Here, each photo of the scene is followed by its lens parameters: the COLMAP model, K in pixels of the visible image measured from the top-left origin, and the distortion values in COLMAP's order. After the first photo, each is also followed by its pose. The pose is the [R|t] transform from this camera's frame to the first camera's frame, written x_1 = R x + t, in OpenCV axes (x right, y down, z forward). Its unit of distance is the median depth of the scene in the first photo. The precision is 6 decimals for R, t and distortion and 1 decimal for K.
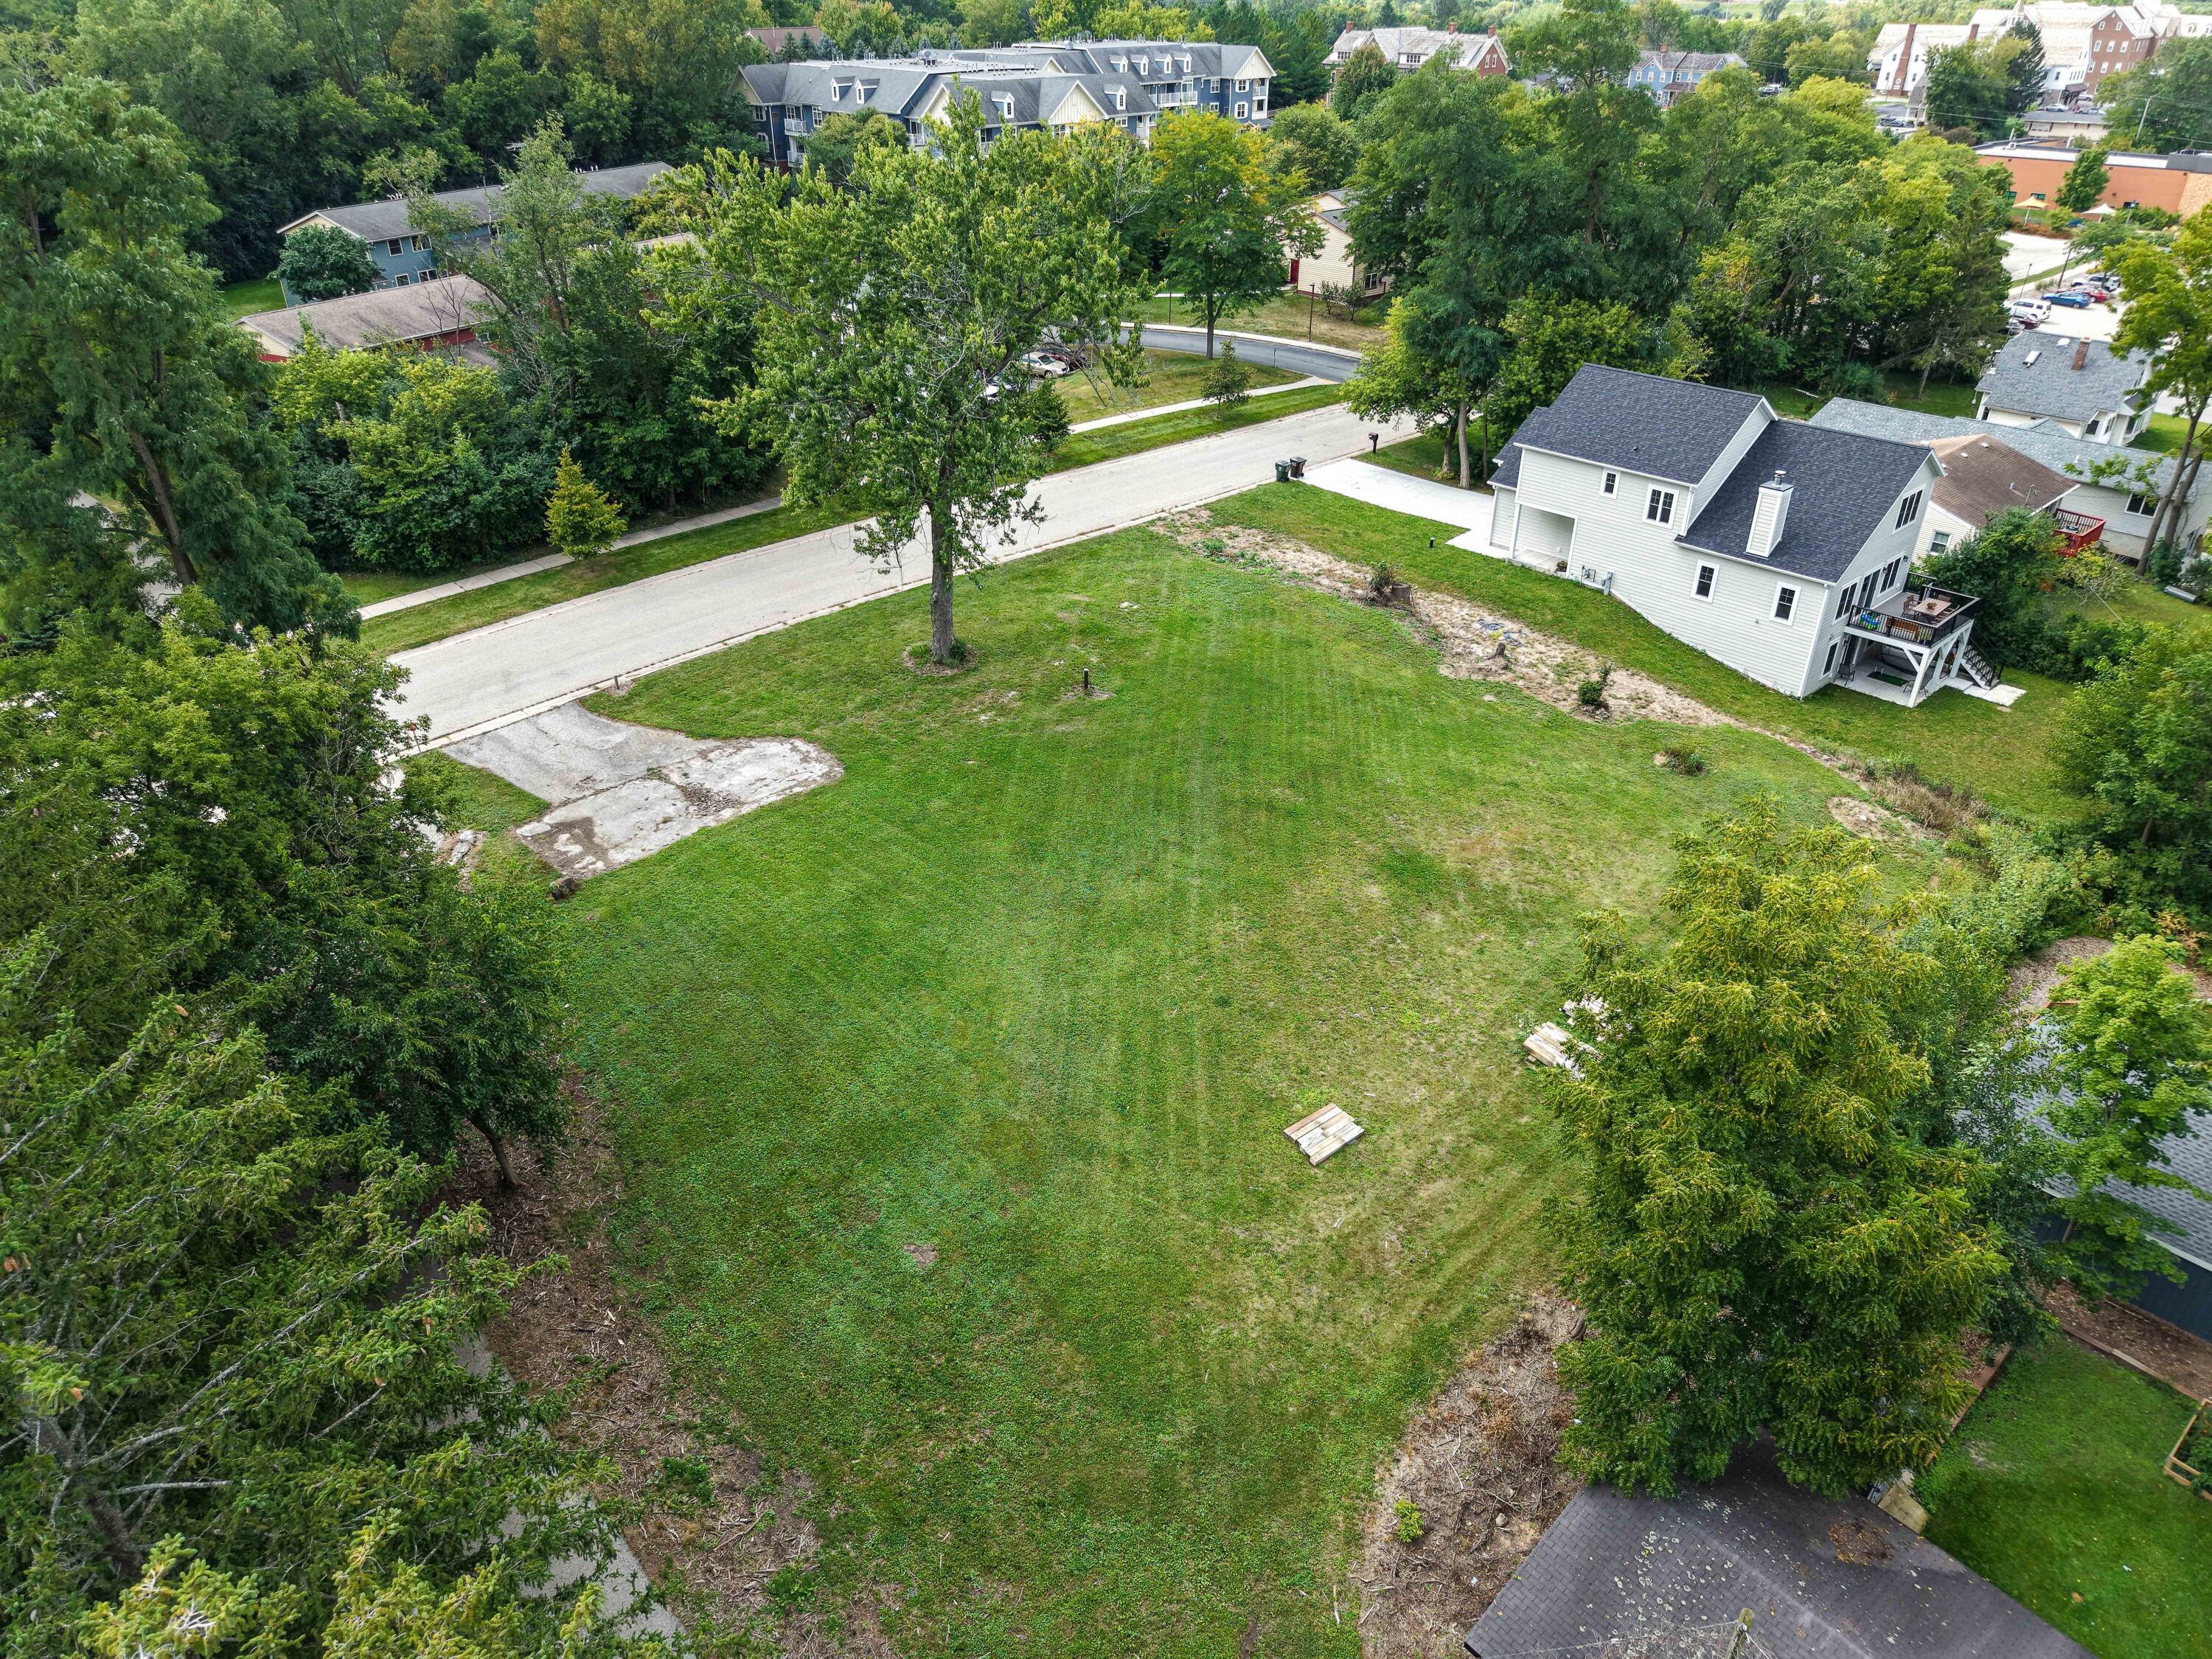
lens RADIAL K [[1478.3, 0, 1097.9], [0, 1478.3, 828.6], [0, 0, 1]] dist [0.028613, -0.029994]
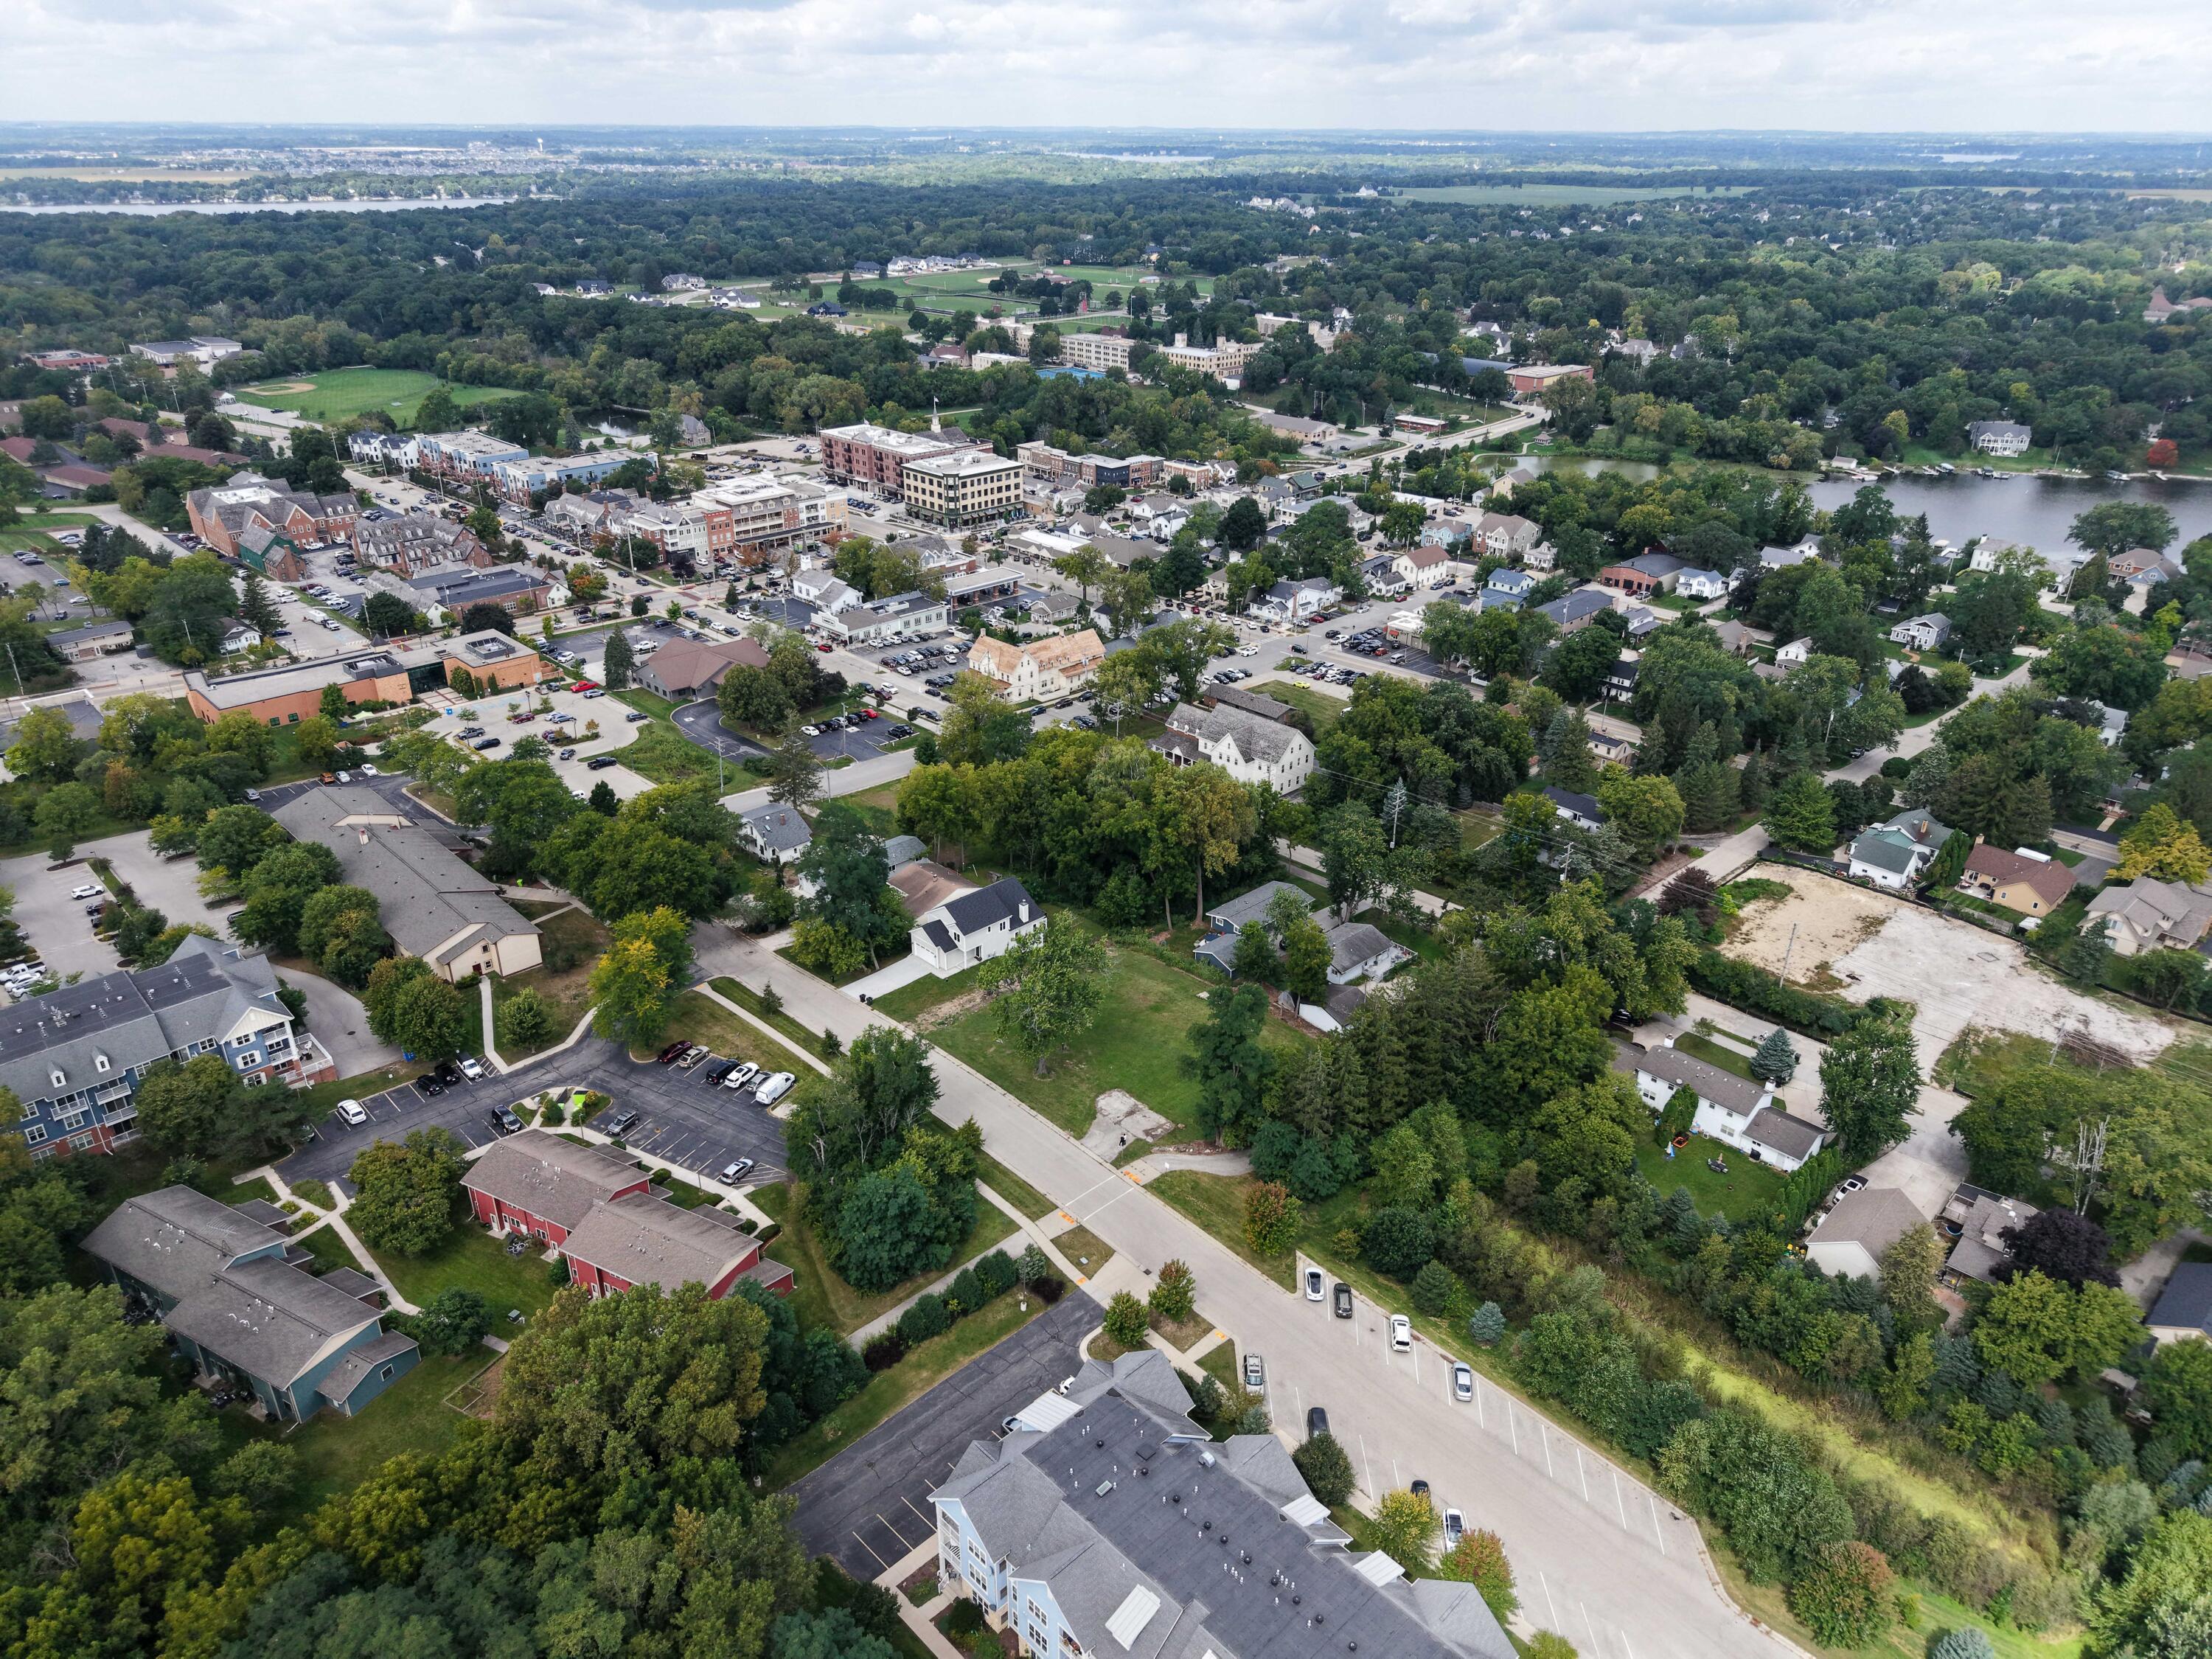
lens RADIAL K [[1478.3, 0, 1106.7], [0, 1478.3, 830.3], [0, 0, 1]] dist [0.028613, -0.029994]
pose [[-0.020637, -0.431479, 0.901887, -2.570333], [0.493122, 0.780326, 0.384606, -1.573892], [-0.869715, 0.452678, 0.196669, 0.045566]]
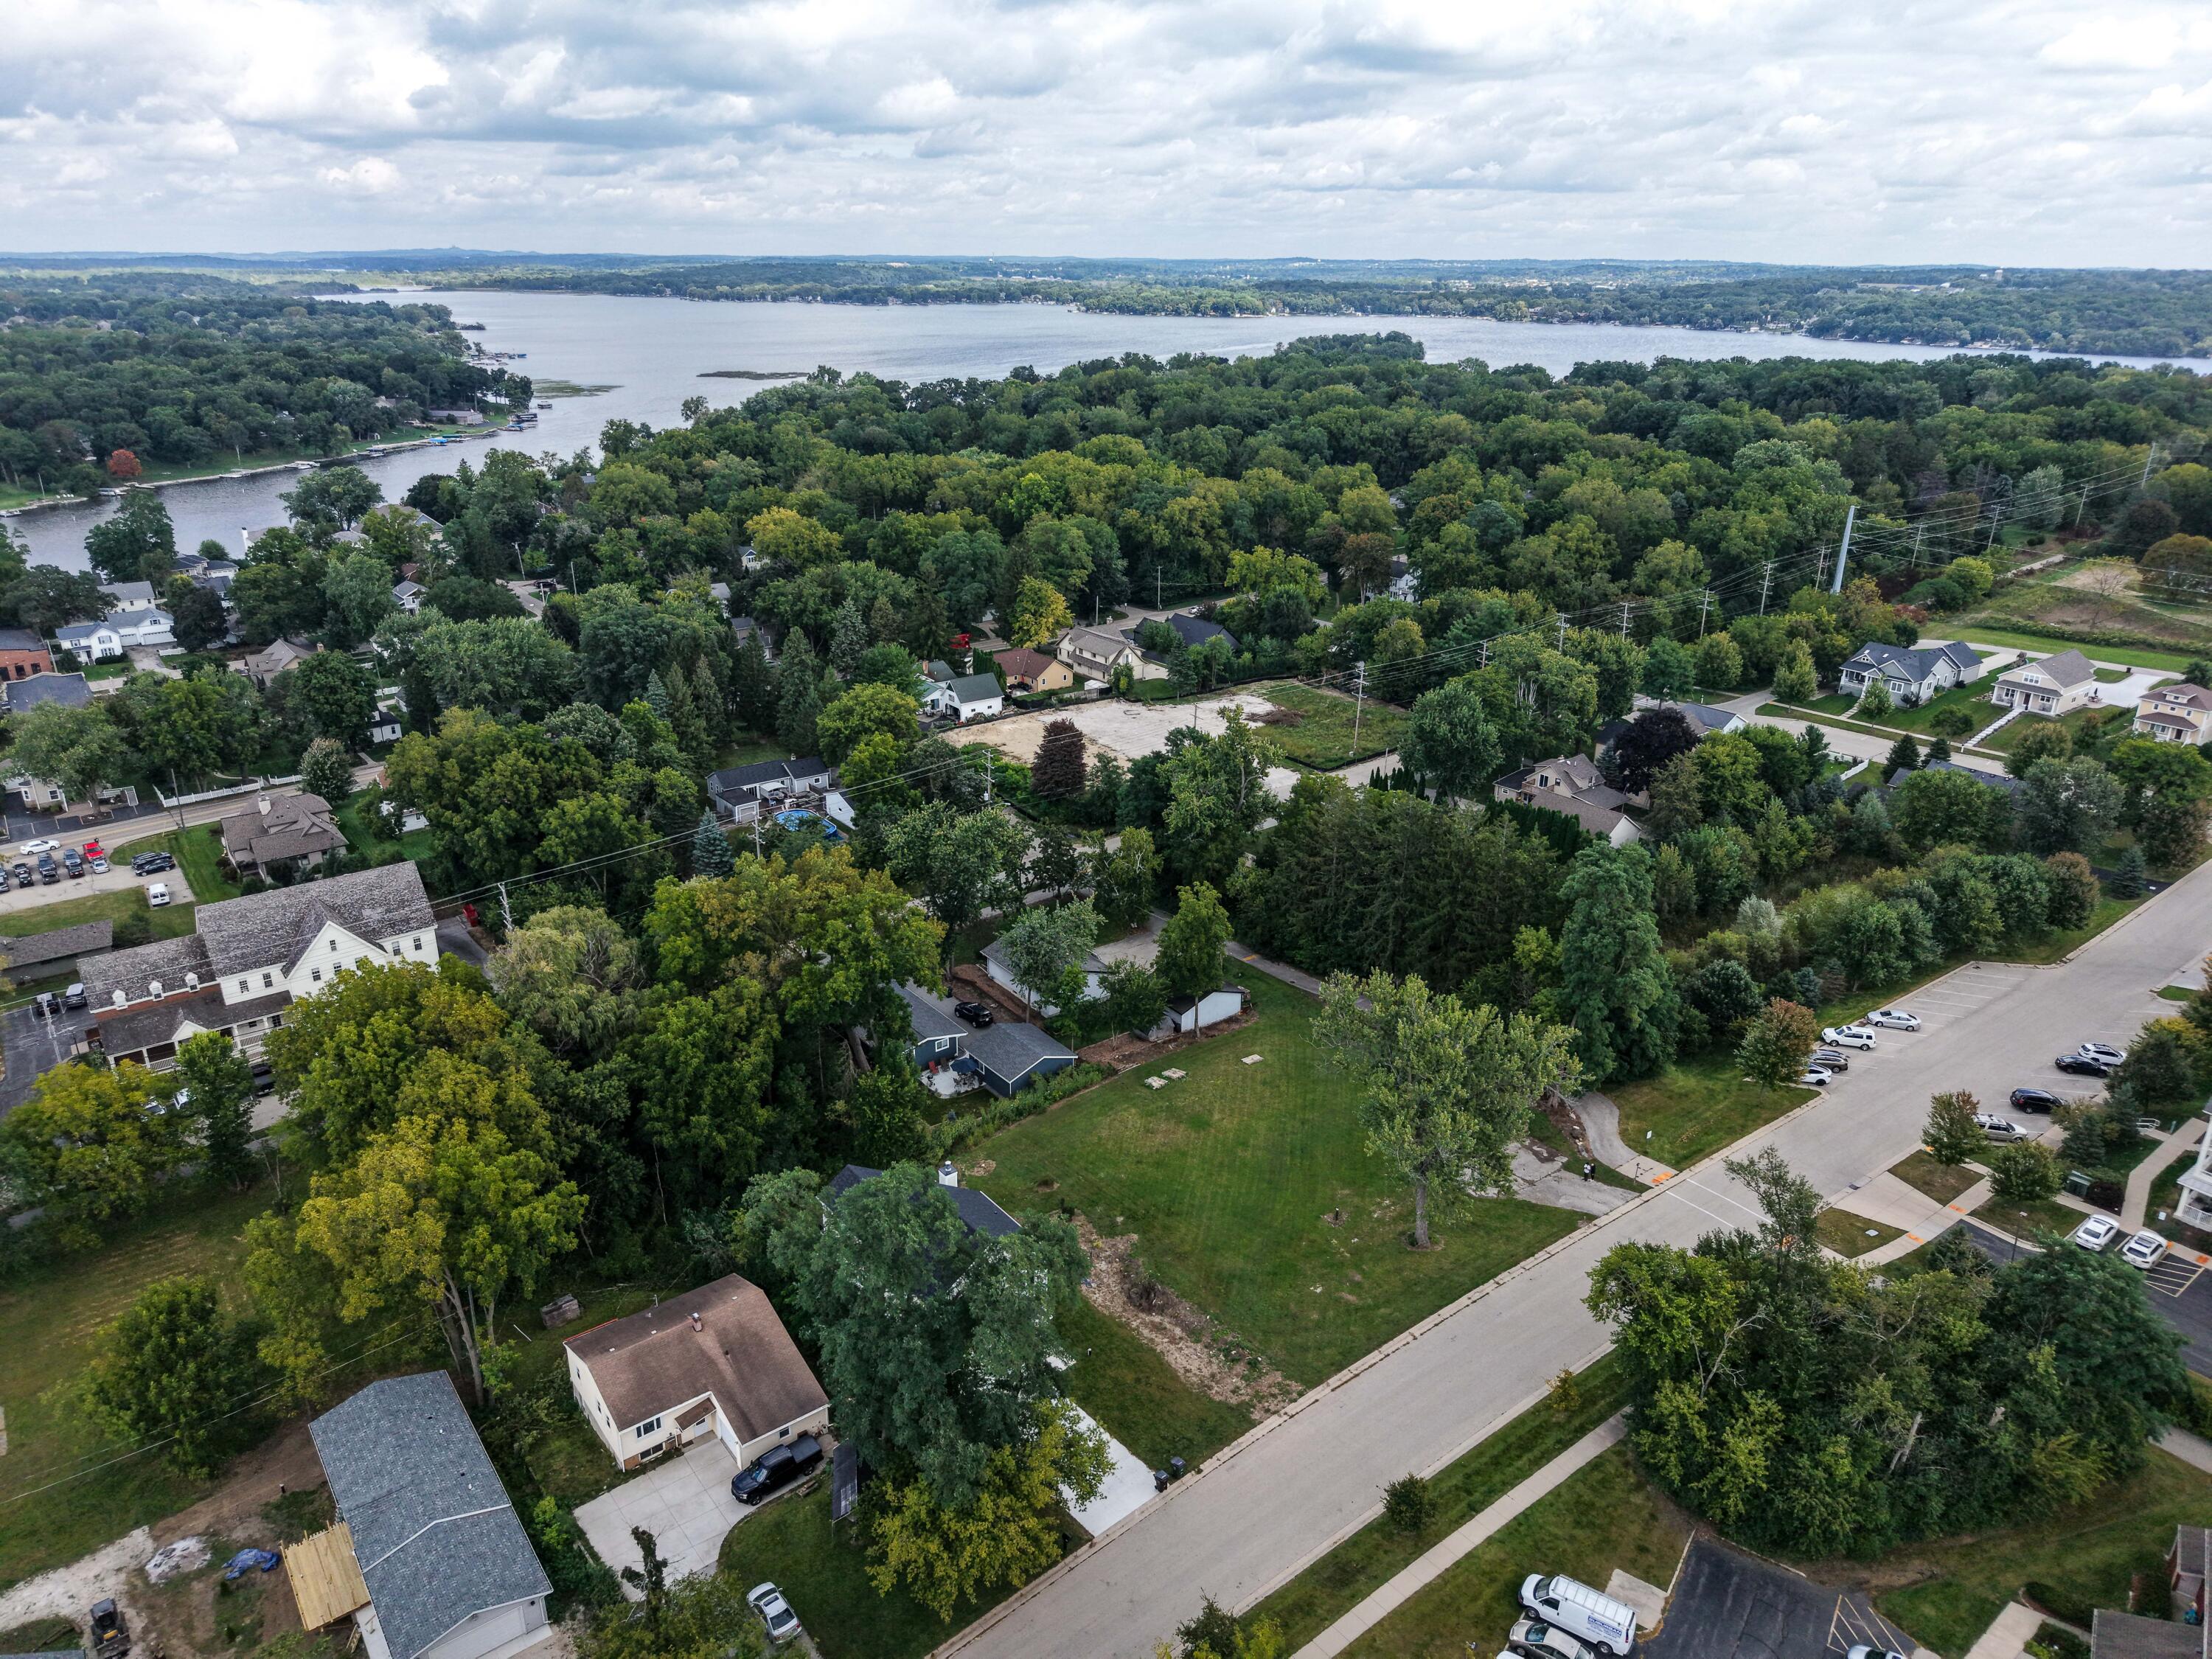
lens RADIAL K [[1478.3, 0, 1107.8], [0, 1478.3, 811.4], [0, 0, 1]] dist [0.028613, -0.029994]
pose [[-0.995485, -0.038480, 0.086772, 0.129531], [0.042454, 0.637129, 0.769587, -1.766086], [-0.084899, 0.769796, -0.632619, 1.696459]]
